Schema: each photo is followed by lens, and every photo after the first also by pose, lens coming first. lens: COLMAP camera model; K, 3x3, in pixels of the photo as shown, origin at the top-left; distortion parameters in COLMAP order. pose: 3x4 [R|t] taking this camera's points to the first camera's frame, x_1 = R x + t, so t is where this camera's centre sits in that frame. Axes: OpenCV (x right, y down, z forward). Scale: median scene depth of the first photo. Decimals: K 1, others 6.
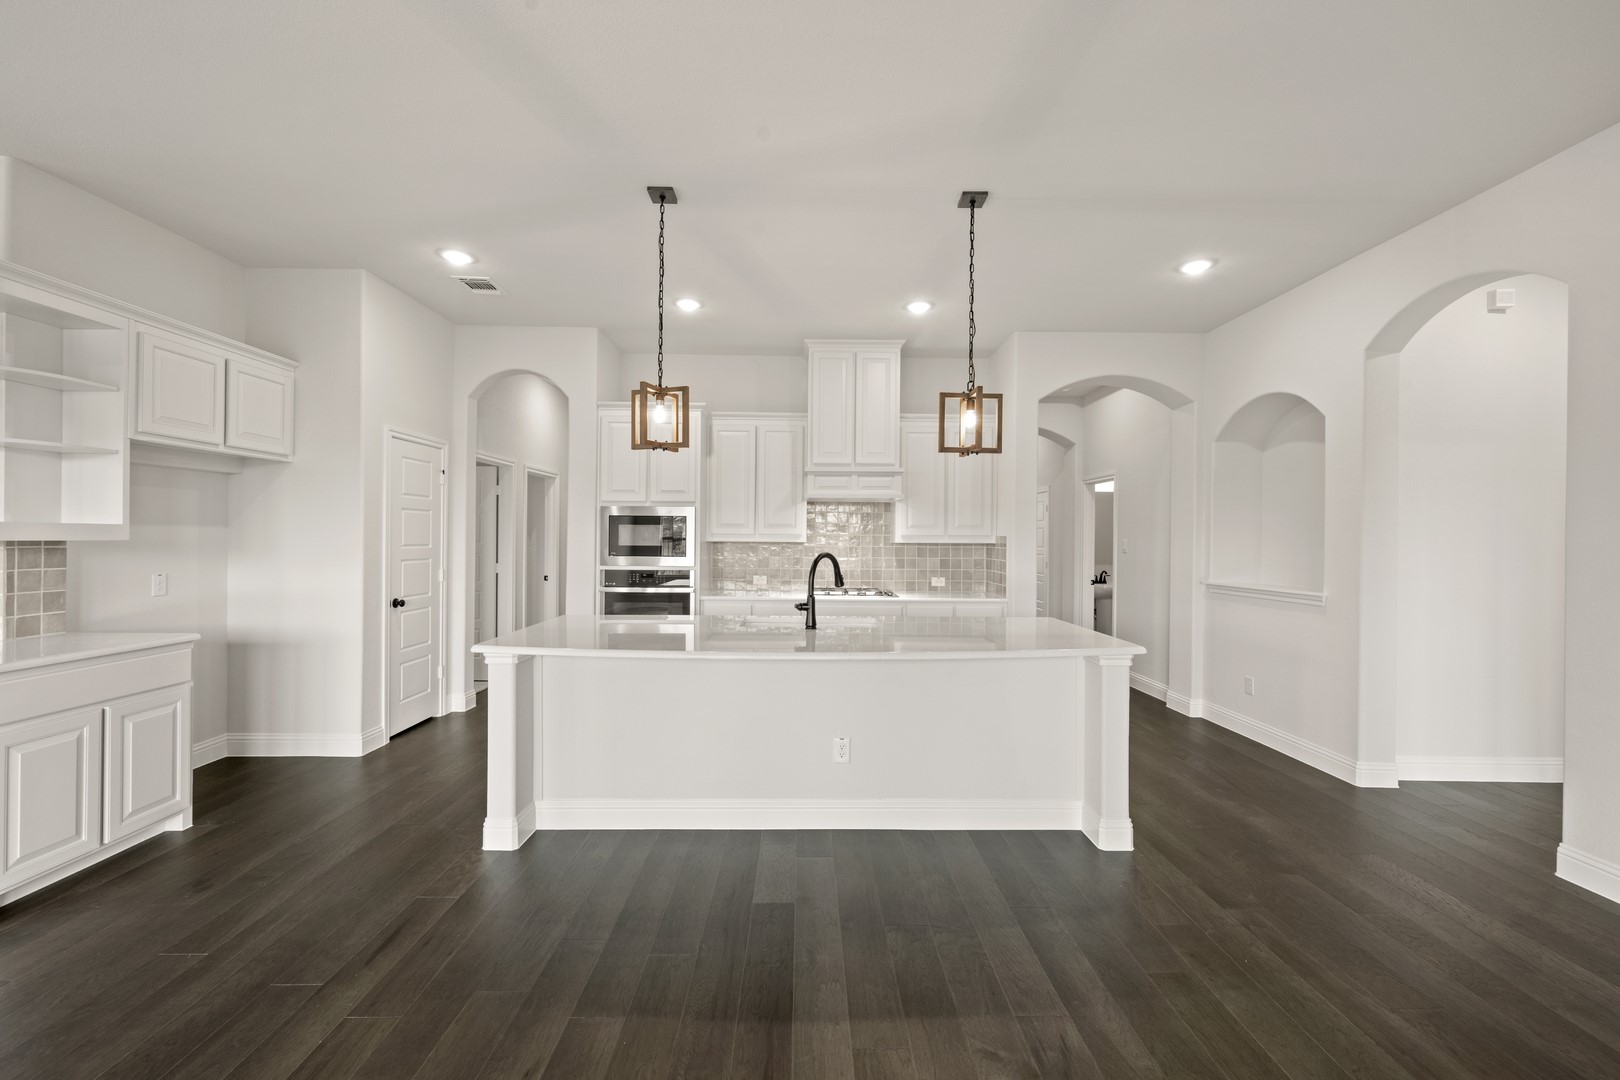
lens RADIAL K [[655.6, 0, 806.8], [0, 655.6, 541.3], [0, 0, 1]] dist [-0.001666, 0.000279]
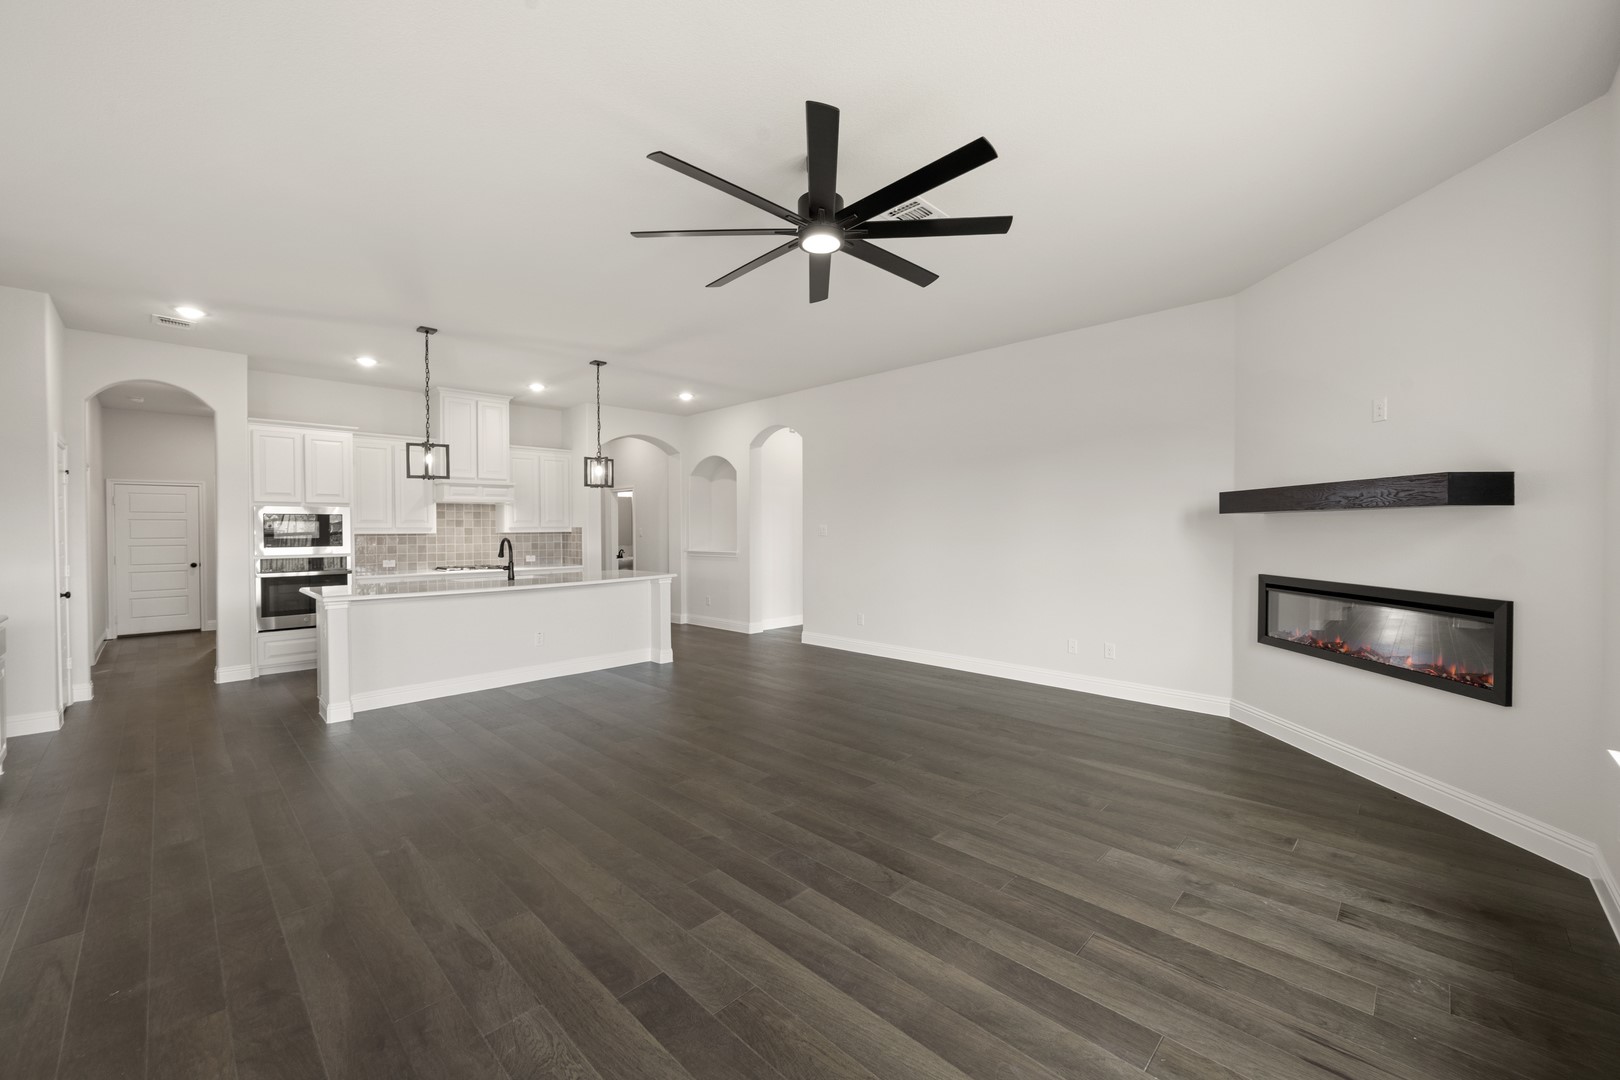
lens RADIAL K [[655.6, 0, 818.6], [0, 655.6, 535.4], [0, 0, 1]] dist [-0.001666, 0.000279]
pose [[0.705791, -0.020293, 0.708129, -0.461336], [0.014969, 0.999794, 0.013731, -0.000912], [-0.708262, 0.000909, 0.705949, -0.599642]]
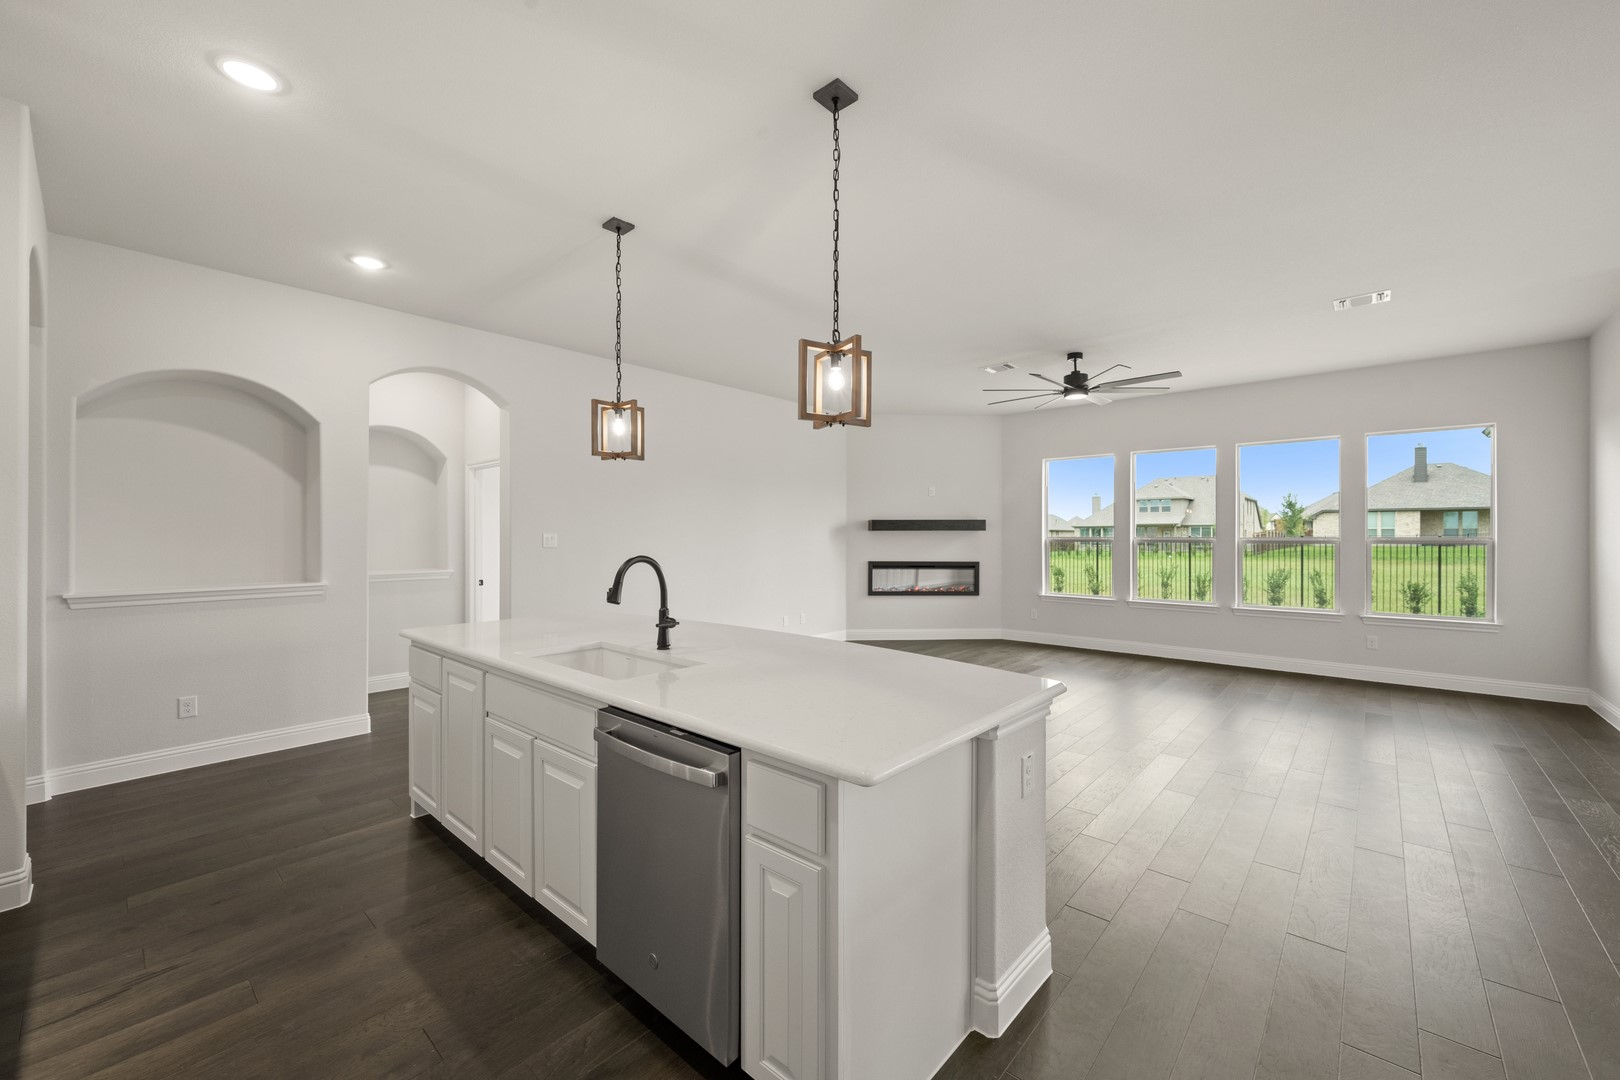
lens RADIAL K [[655.6, 0, 811.7], [0, 655.6, 536.1], [0, 0, 1]] dist [-0.001666, 0.000279]
pose [[-0.767603, -0.007682, 0.640880, -0.448996], [-0.006248, 0.999970, 0.004504, -0.008376], [-0.640896, -0.000547, -0.767628, 1.064647]]
